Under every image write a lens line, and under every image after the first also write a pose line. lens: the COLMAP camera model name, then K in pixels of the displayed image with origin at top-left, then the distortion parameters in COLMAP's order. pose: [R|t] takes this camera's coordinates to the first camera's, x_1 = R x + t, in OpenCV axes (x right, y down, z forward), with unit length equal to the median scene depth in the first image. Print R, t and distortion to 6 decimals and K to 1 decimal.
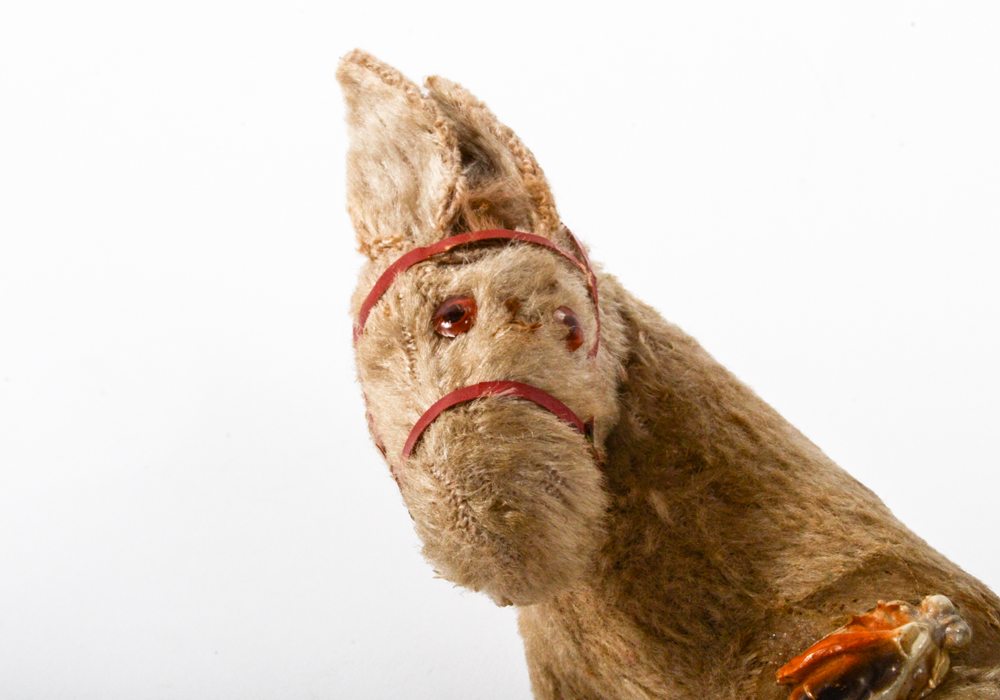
lens RADIAL K [[3133.7, 0, 500.0], [0, 3133.7, 350.0], [0, 0, 1]] dist [0.154513, 0.774054]
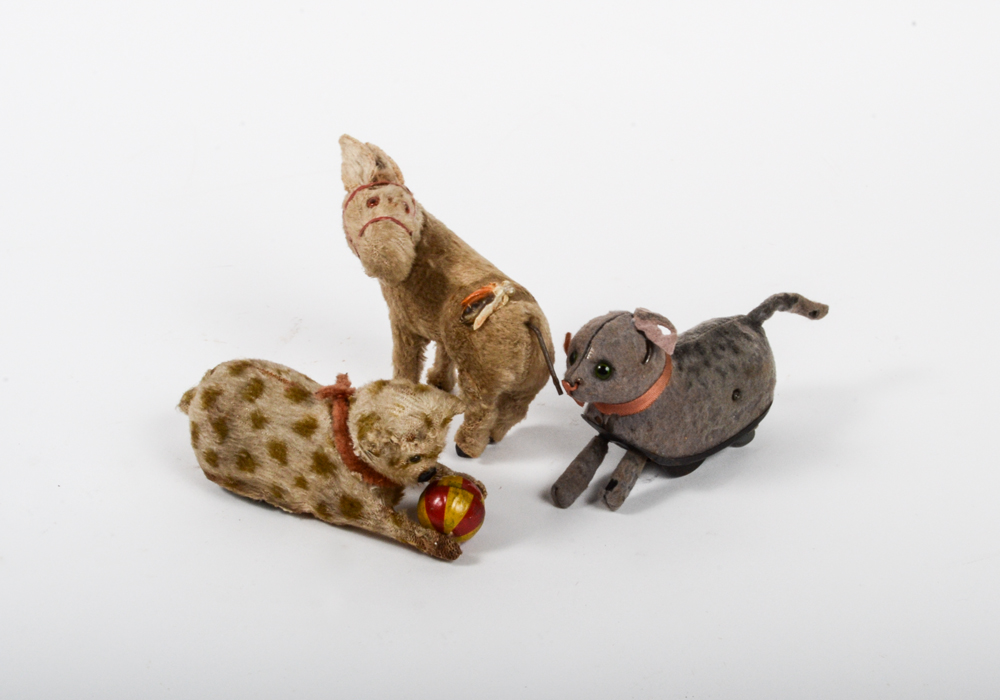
lens RADIAL K [[1791.4, 0, 500.0], [0, 1791.4, 350.0], [0, 0, 1]] dist [-0.570967, -0.009209]
pose [[0.997369, 0.023604, 0.068548, -0.005441], [-0.022096, 0.999499, -0.022675, 0.187372], [-0.069049, 0.021100, 0.997390, -0.950406]]
